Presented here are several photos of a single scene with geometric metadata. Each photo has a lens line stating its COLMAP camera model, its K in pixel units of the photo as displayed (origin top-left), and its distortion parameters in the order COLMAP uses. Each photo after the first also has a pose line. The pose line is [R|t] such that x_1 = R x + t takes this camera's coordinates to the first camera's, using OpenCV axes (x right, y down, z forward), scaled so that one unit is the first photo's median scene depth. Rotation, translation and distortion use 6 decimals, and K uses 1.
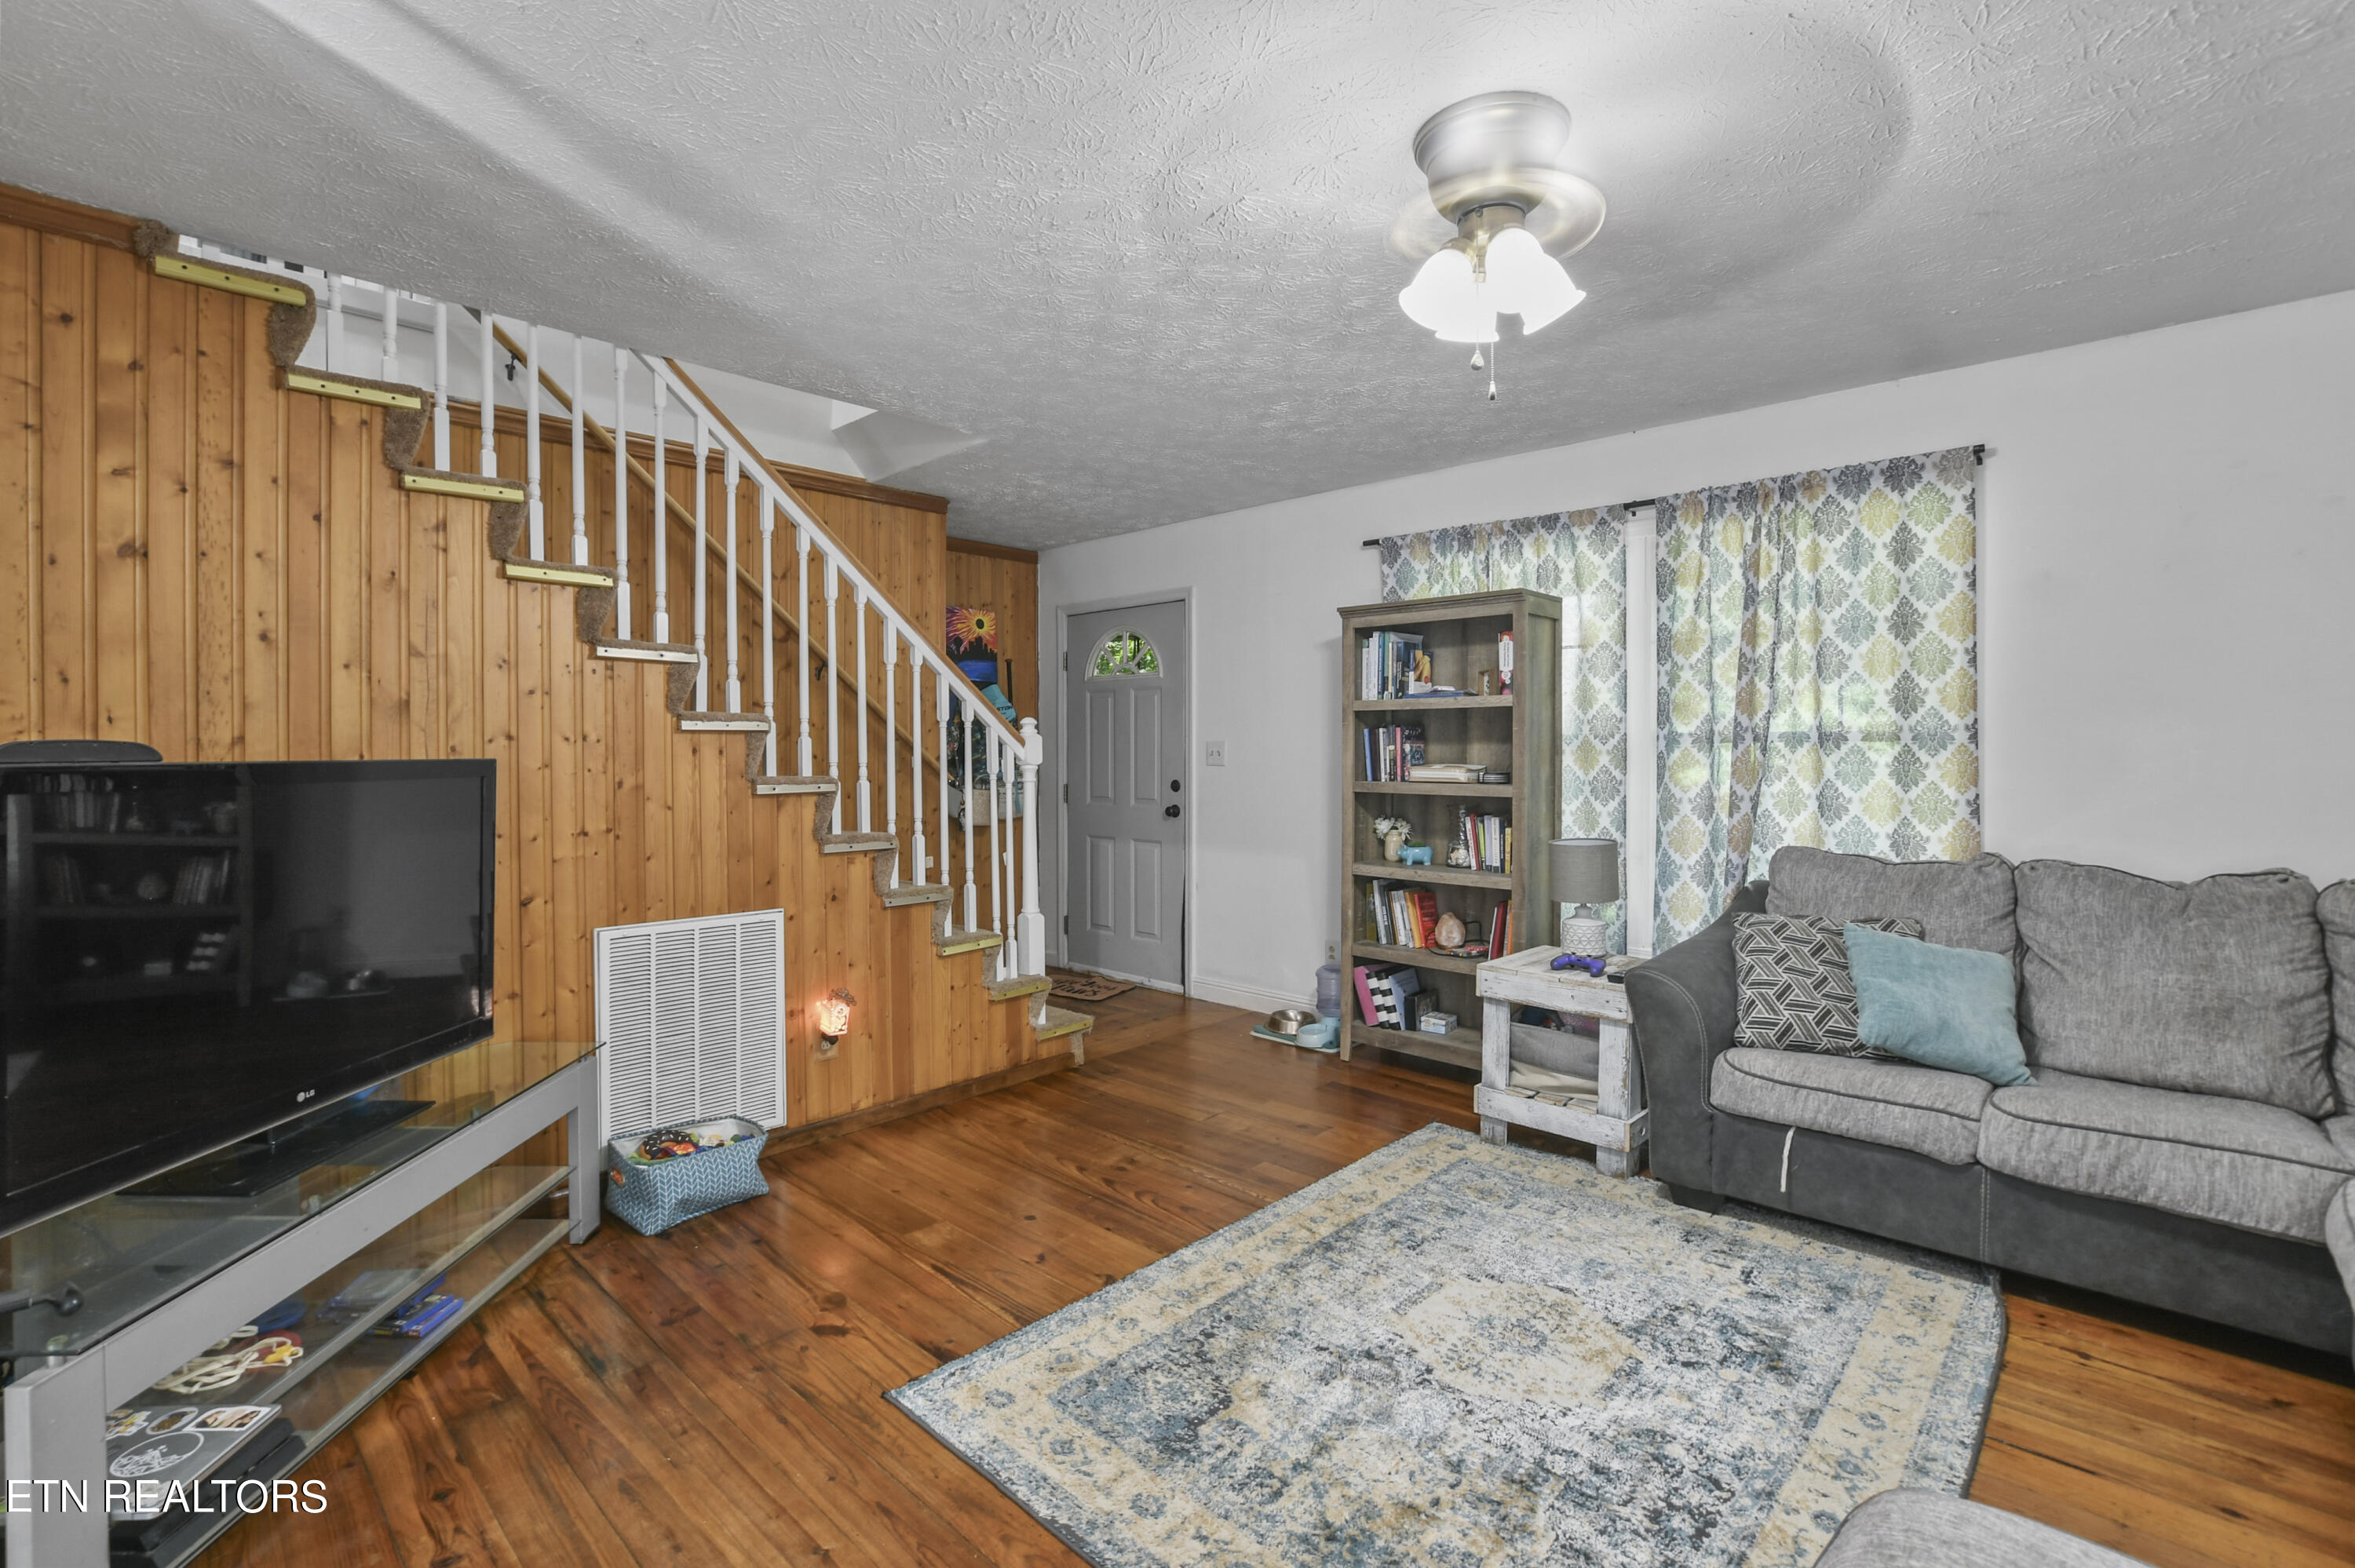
lens RADIAL K [[1046.1, 0, 1164.4], [0, 1046.1, 756.9], [0, 0, 1]] dist [-0.033333, 0.003960]
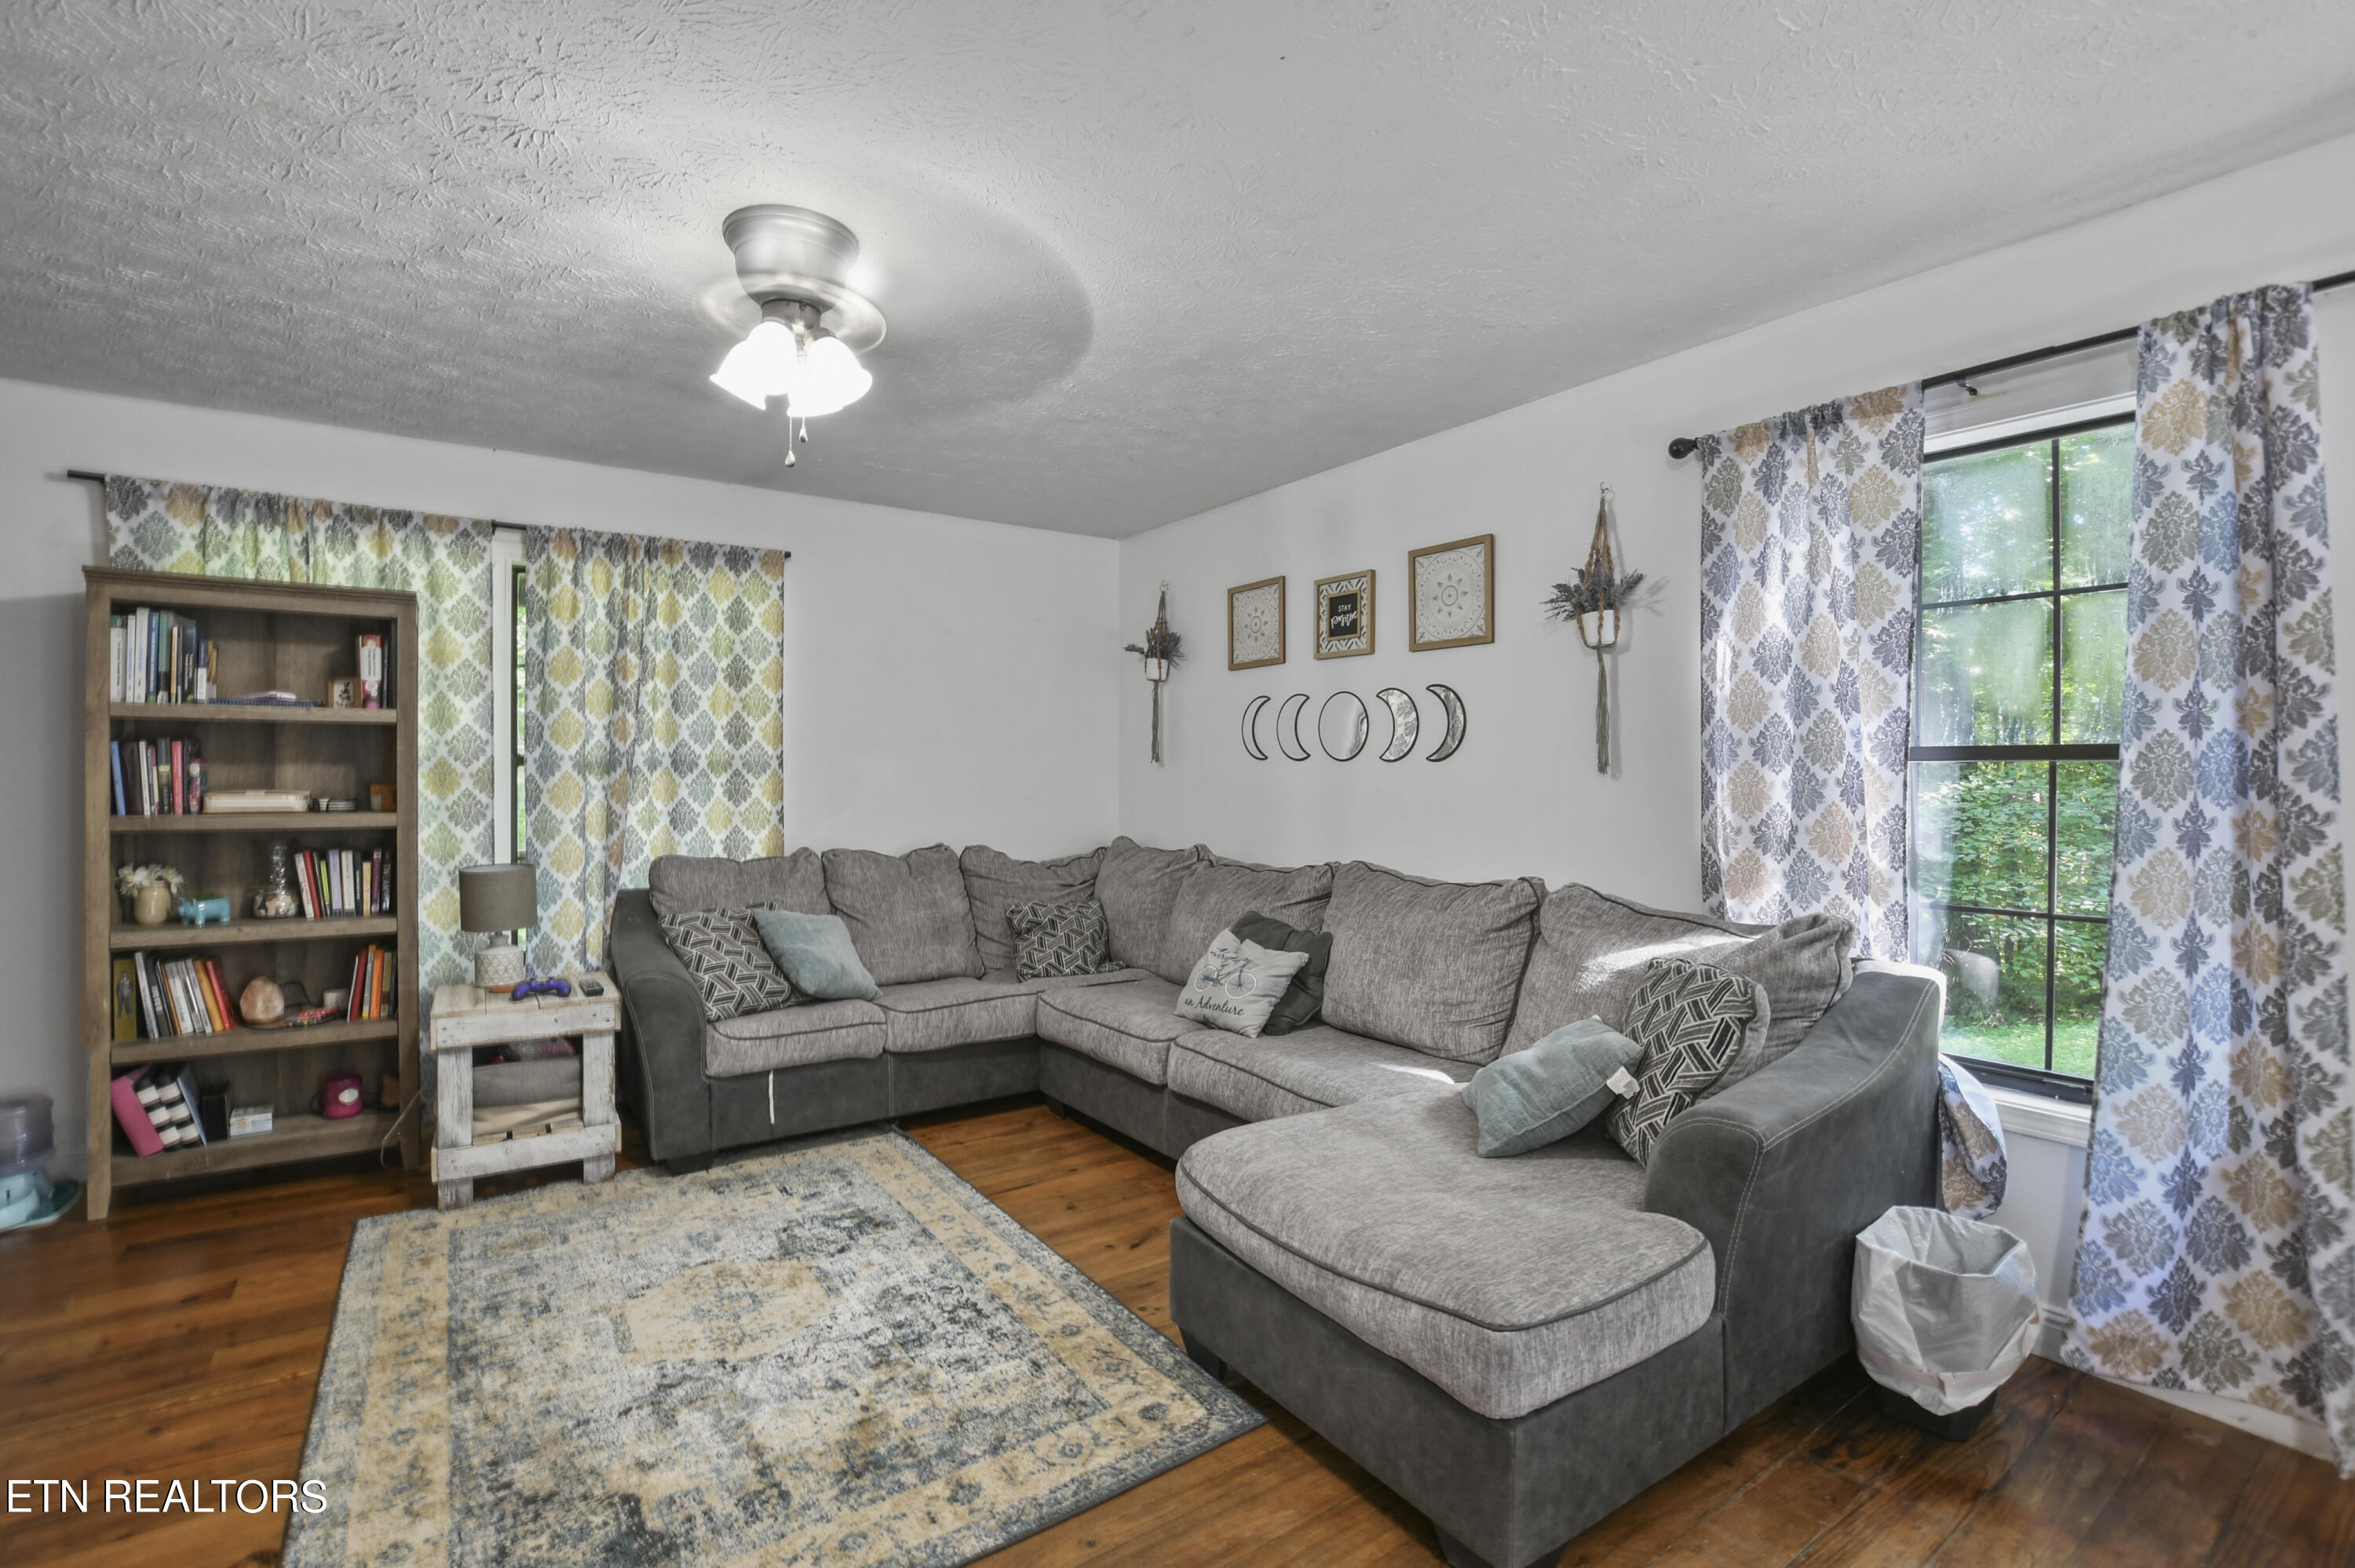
lens RADIAL K [[1038.8, 0, 1151.1], [0, 1038.8, 770.4], [0, 0, 1]] dist [-0.036286, 0.003959]
pose [[0.202624, 0.005783, 0.979240, -0.437564], [0.005717, 0.999959, -0.007089, 0.001311], [-0.979240, 0.007035, 0.202582, 0.231089]]
